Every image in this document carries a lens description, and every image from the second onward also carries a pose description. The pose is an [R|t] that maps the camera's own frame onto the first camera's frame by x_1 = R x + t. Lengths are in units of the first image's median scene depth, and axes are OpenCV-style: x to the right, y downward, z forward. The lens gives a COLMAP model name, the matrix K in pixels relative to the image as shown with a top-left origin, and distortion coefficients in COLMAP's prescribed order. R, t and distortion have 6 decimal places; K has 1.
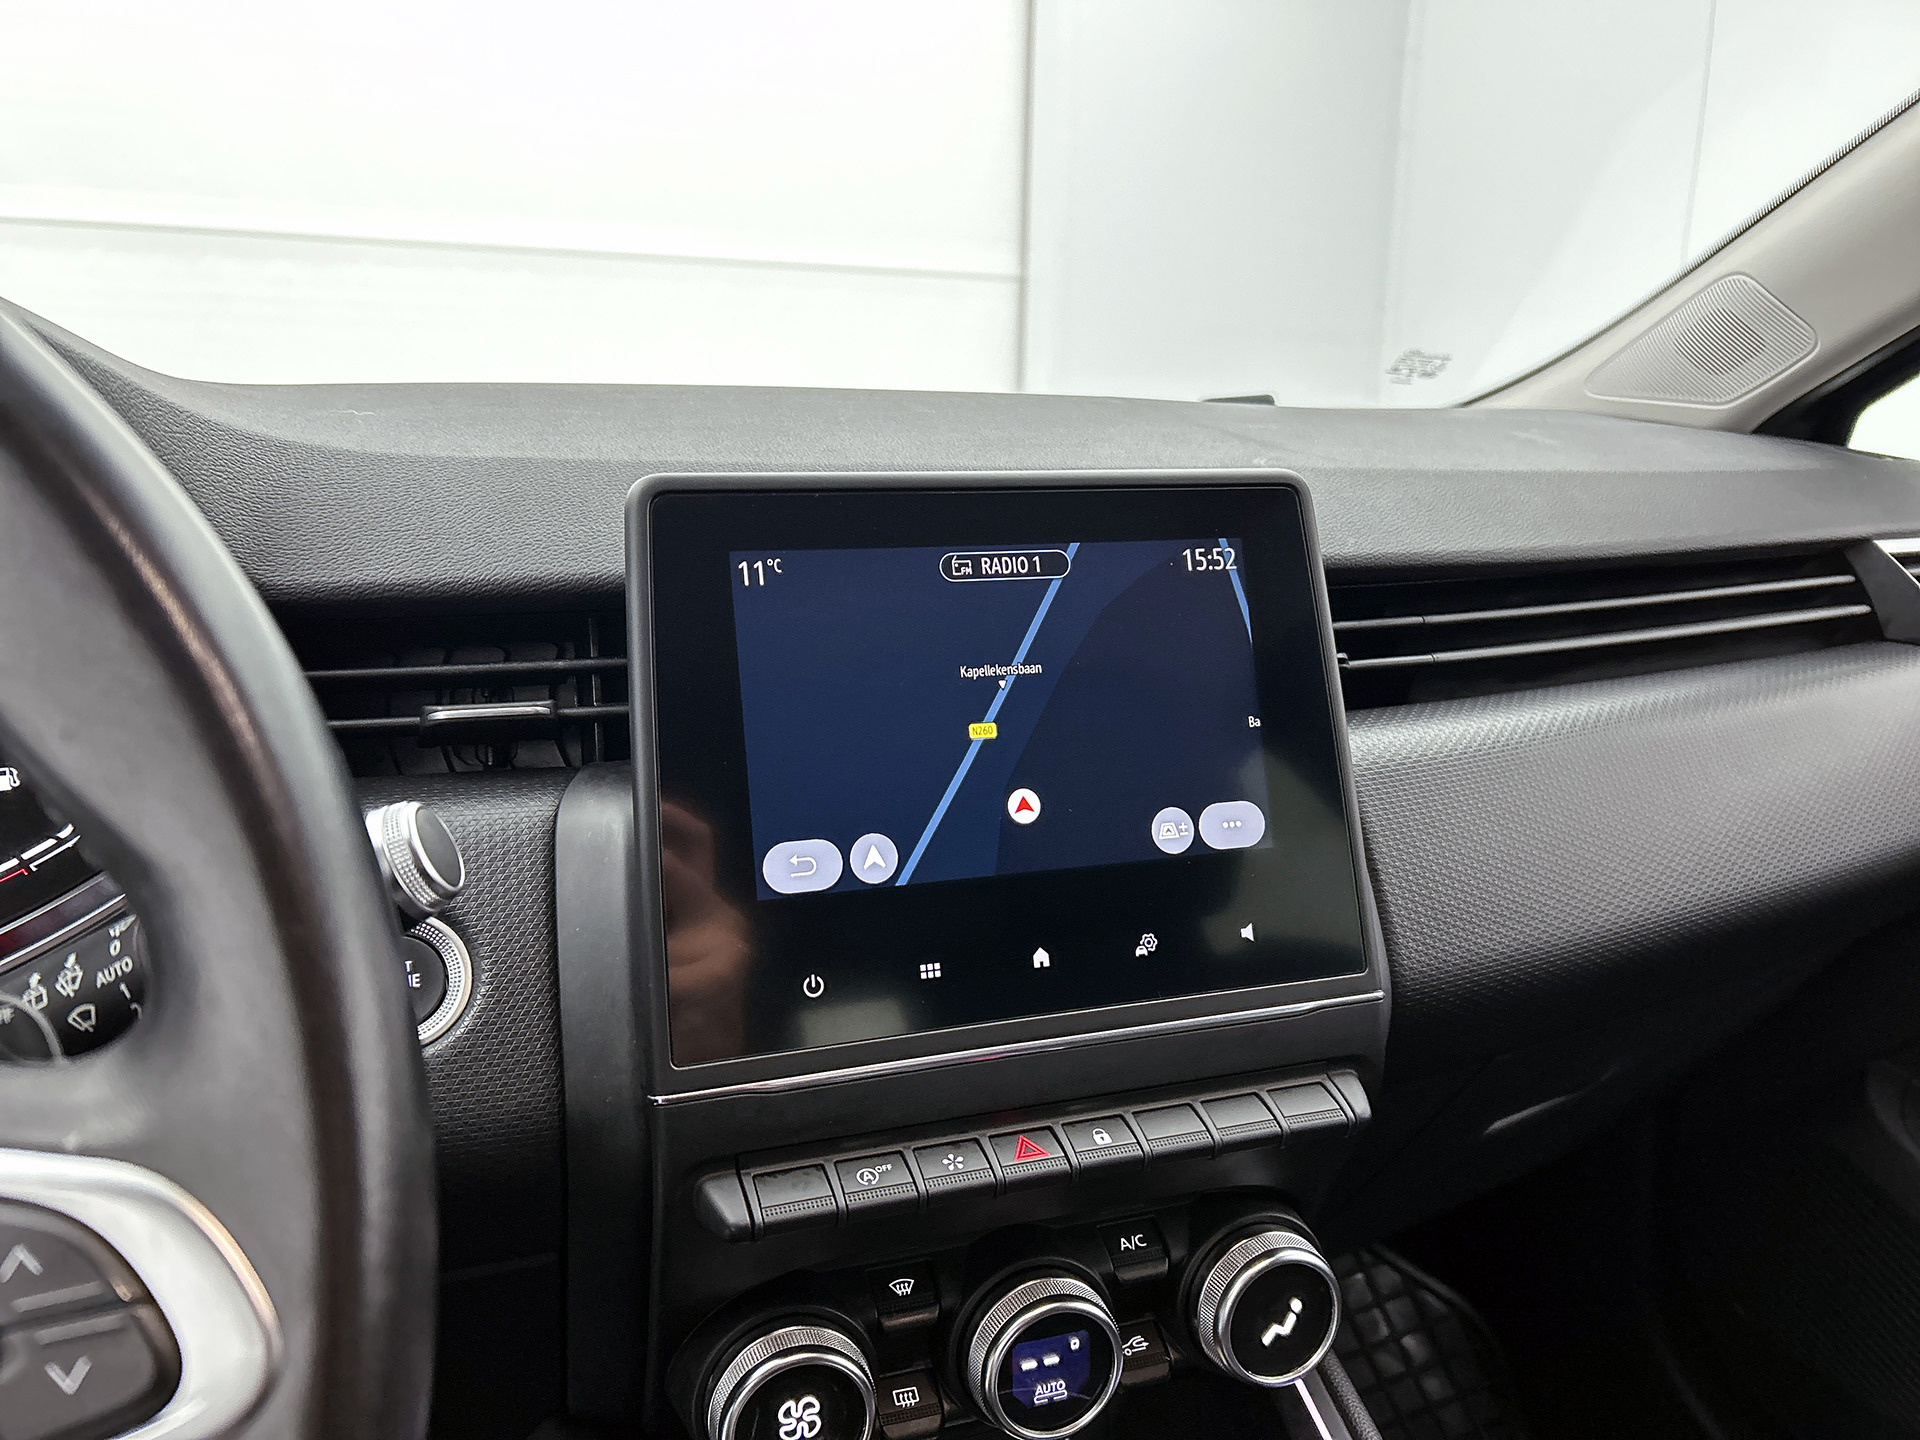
lens RADIAL K [[1437.3, 0, 946.3], [0, 1437.3, 715.5], [0, 0, 1]] dist [0.023180, -0.033323]
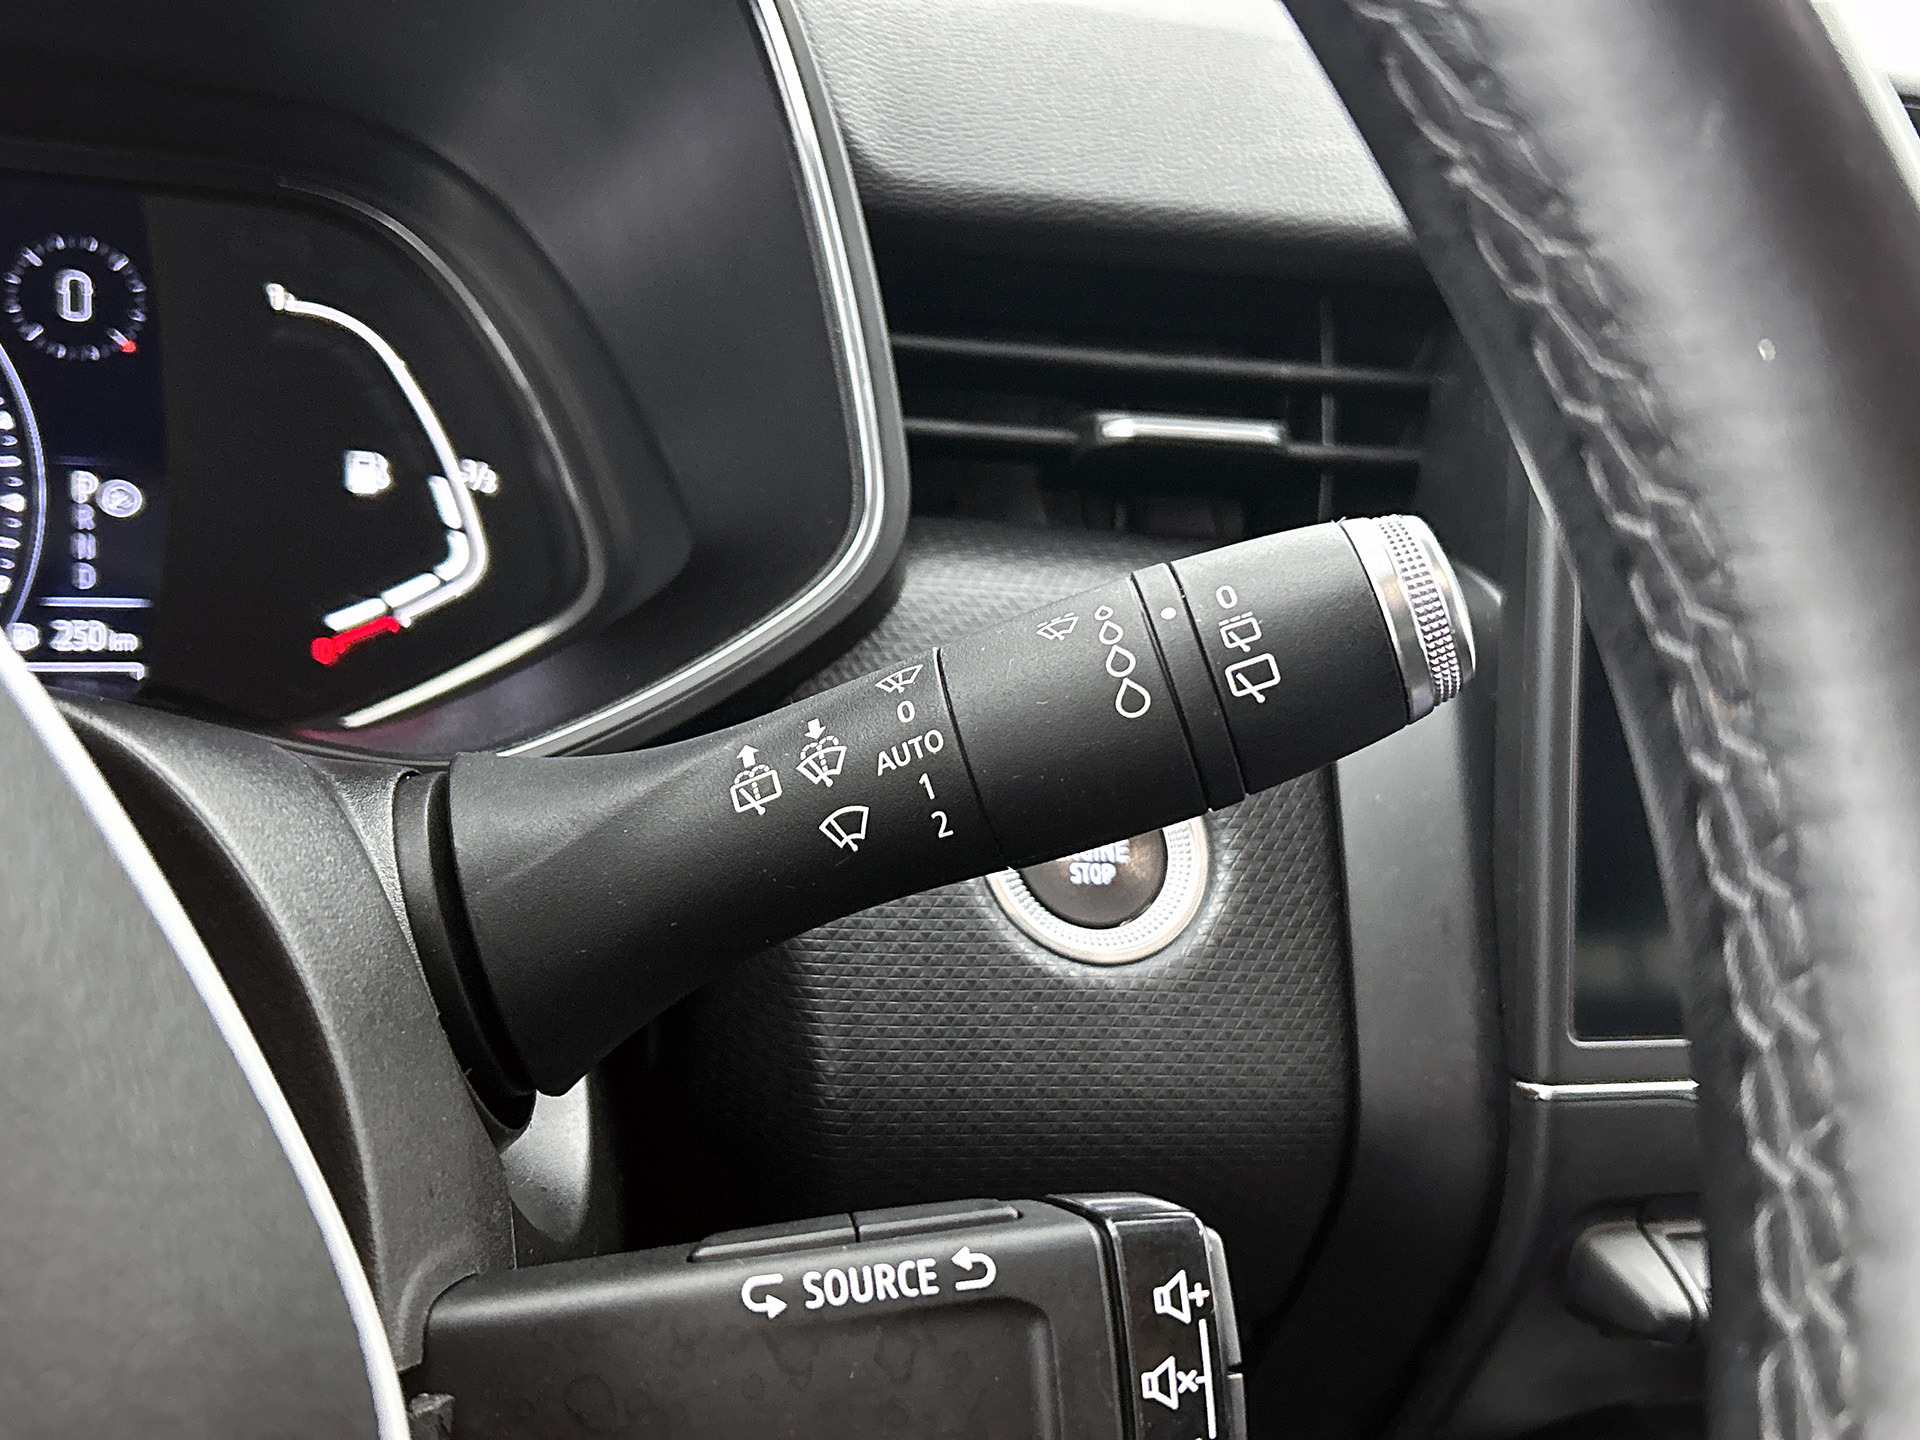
lens RADIAL K [[2034.8, 0, 957.7], [0, 2034.8, 756.6], [0, 0, 1]] dist [0.091285, 0.000000]
pose [[0.993447, 0.102051, -0.051457, -0.359683], [-0.098633, 0.992993, 0.065095, 0.087060], [0.057740, -0.059593, 0.996551, 0.135128]]
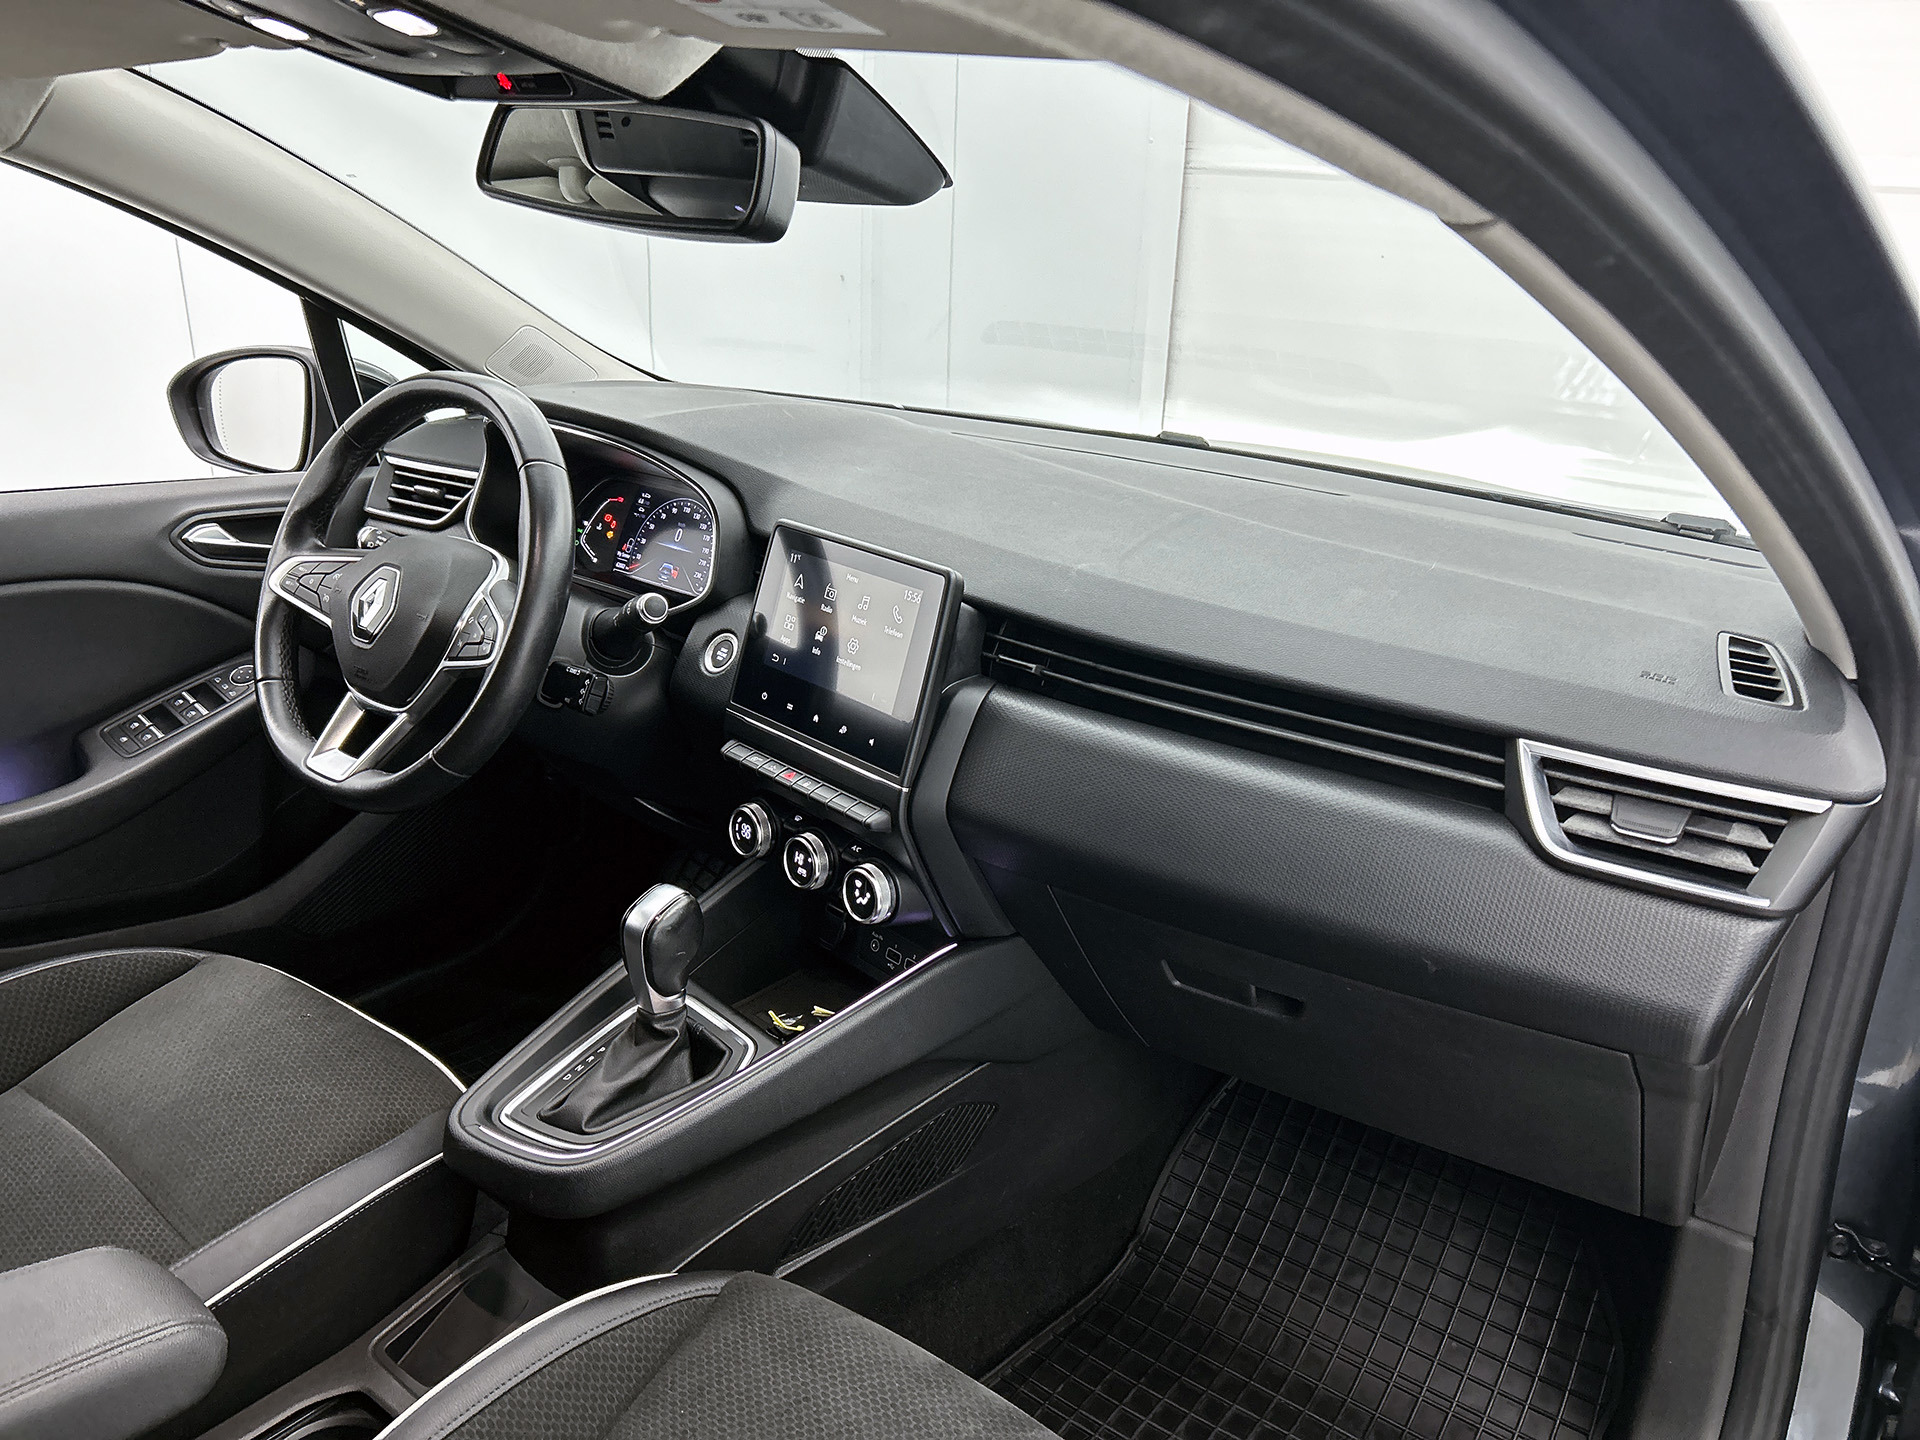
lens RADIAL K [[1437.3, 0, 978.4], [0, 1437.3, 708.9], [0, 0, 1]] dist [0.023180, -0.033323]
pose [[0.429754, 0.314452, -0.846423, 2.452452], [-0.222930, 0.945333, 0.238009, -0.556020], [0.874993, 0.086408, 0.476361, -0.042158]]
